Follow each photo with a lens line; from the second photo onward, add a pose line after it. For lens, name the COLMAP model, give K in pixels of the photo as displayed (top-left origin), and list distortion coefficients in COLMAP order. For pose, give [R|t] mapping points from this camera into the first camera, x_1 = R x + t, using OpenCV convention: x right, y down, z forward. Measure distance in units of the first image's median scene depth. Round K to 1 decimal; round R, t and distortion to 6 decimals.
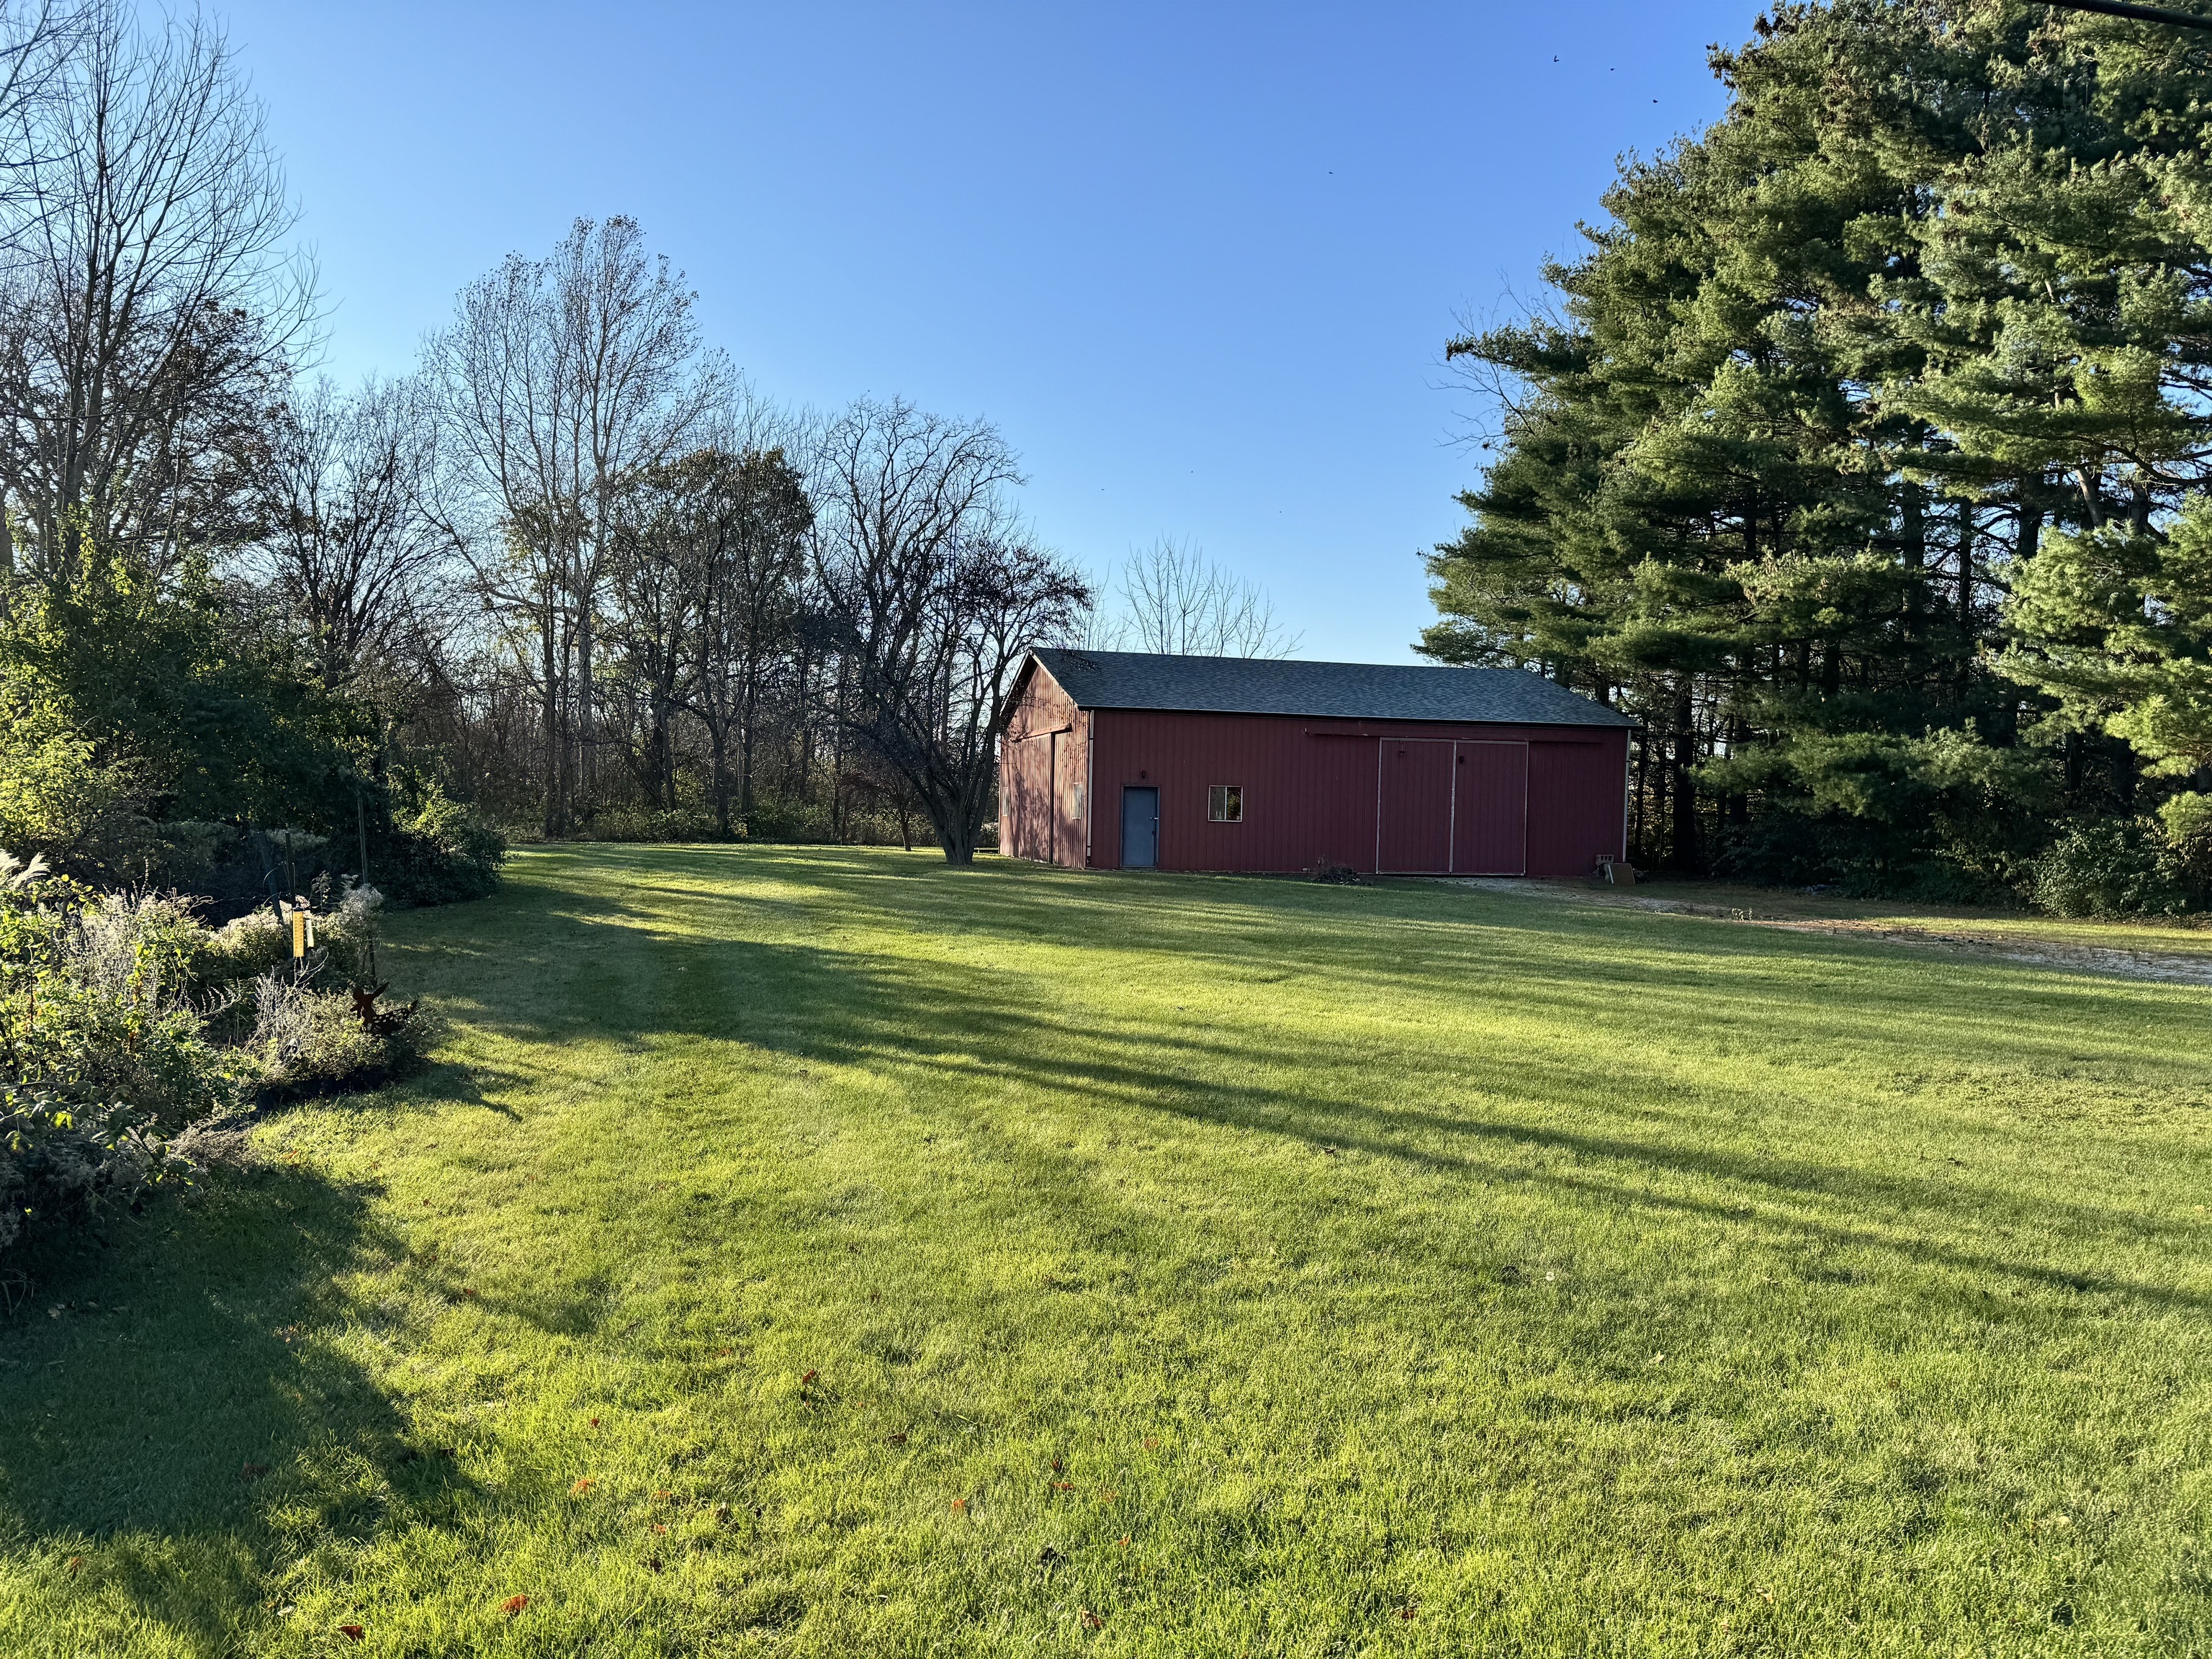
lens RADIAL K [[1551.8, 0, 1105.9], [0, 1551.8, 830.4], [0, 0, 1]] dist [0.055777, 0.000192]
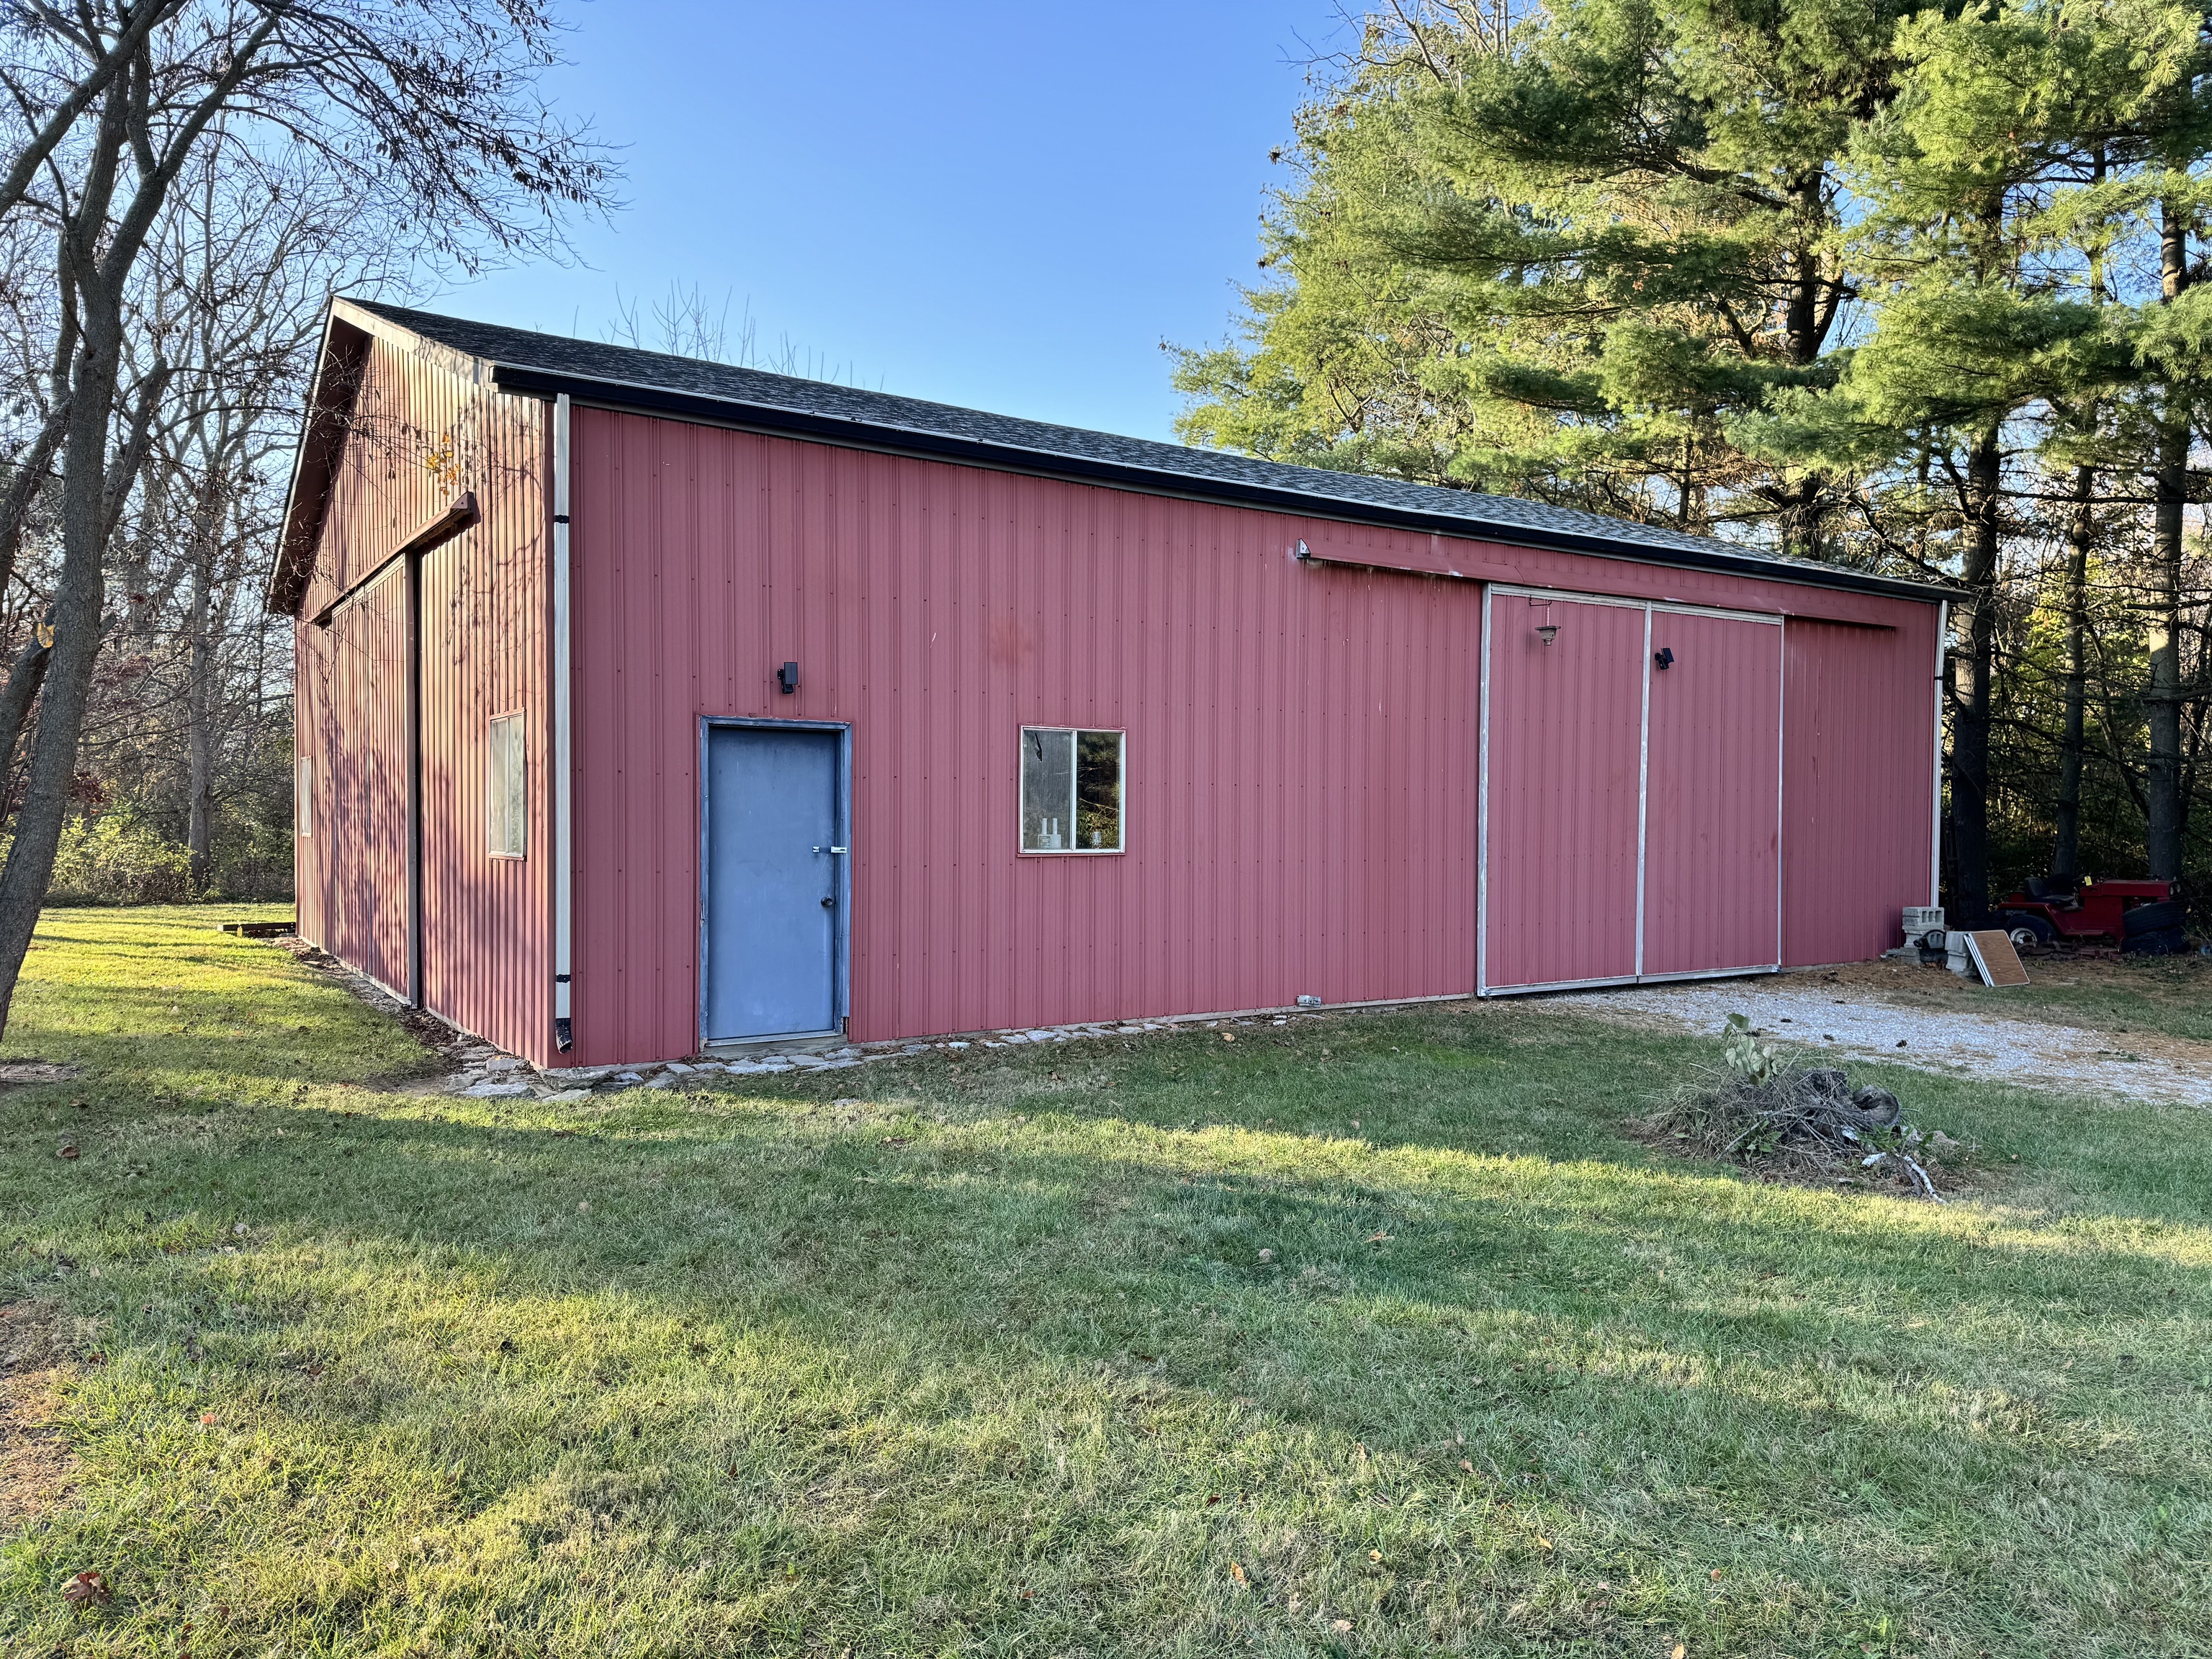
lens RADIAL K [[1551.8, 0, 1105.6], [0, 1551.8, 829.4], [0, 0, 1]] dist [0.055777, 0.000192]
pose [[0.943320, -0.023560, 0.331048, -0.010710], [0.016543, 0.999575, 0.023999, -0.017052], [-0.331473, -0.017163, 0.943309, 0.704905]]
